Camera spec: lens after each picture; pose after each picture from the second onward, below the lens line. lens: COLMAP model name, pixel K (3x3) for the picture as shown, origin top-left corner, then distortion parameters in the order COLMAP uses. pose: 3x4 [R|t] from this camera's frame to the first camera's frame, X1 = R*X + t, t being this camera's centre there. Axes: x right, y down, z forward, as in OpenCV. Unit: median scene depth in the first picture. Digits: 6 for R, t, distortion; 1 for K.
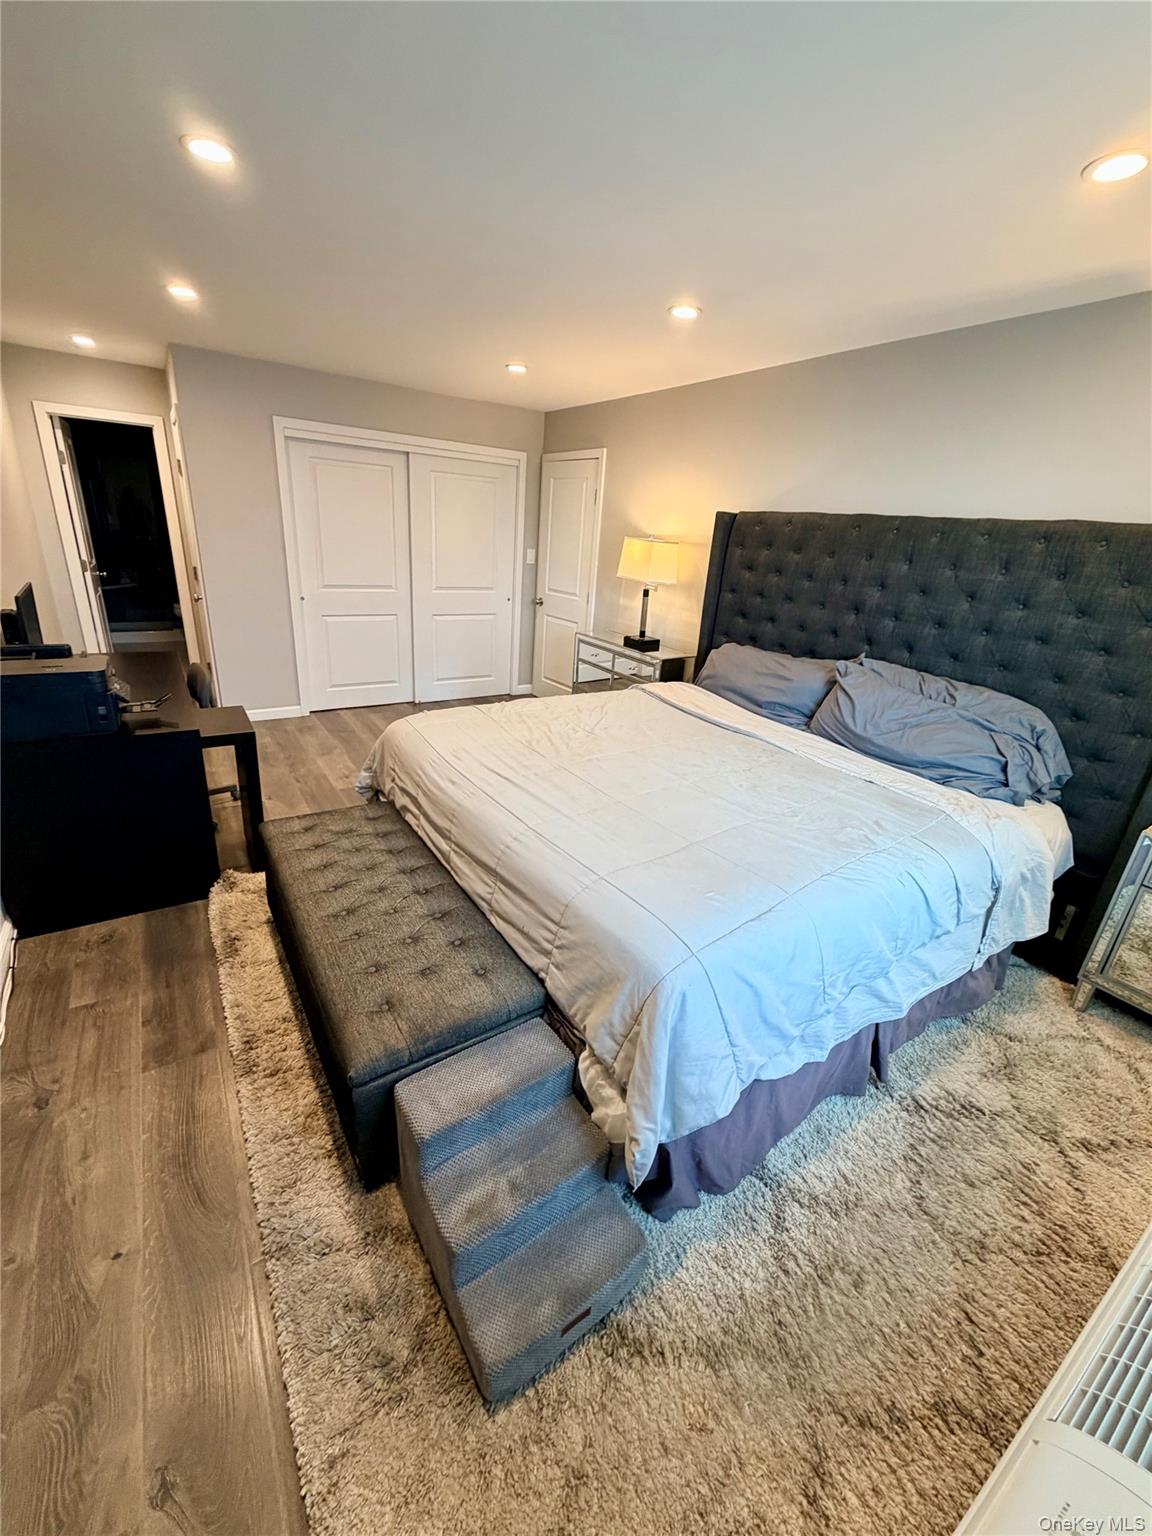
lens RADIAL K [[612.9, 0, 573.1], [0, 612.9, 765.6], [0, 0, 1]] dist [-0.000328, -0.000331]
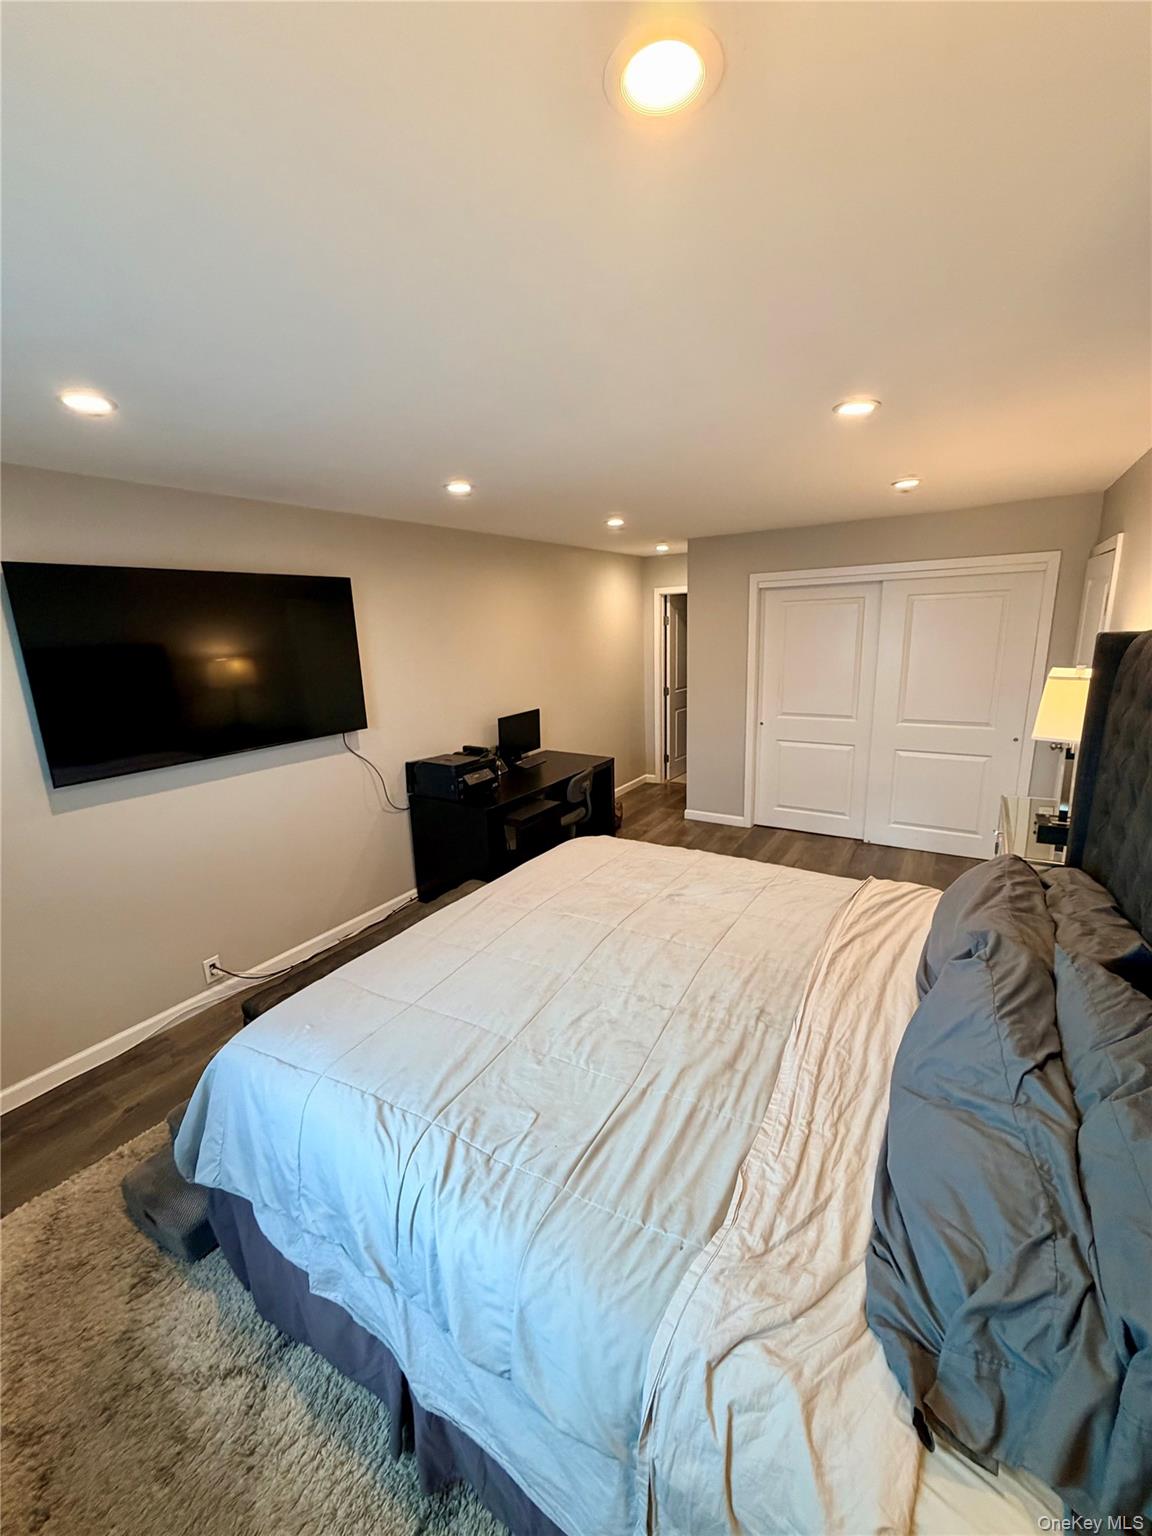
lens RADIAL K [[612.9, 0, 573.1], [0, 612.9, 765.6], [0, 0, 1]] dist [-0.000328, -0.000331]
pose [[0.414433, 0.125809, -0.901342, 0.405952], [-0.269113, 0.963049, 0.010685, -0.117615], [0.869381, 0.238135, 0.432976, 0.241491]]
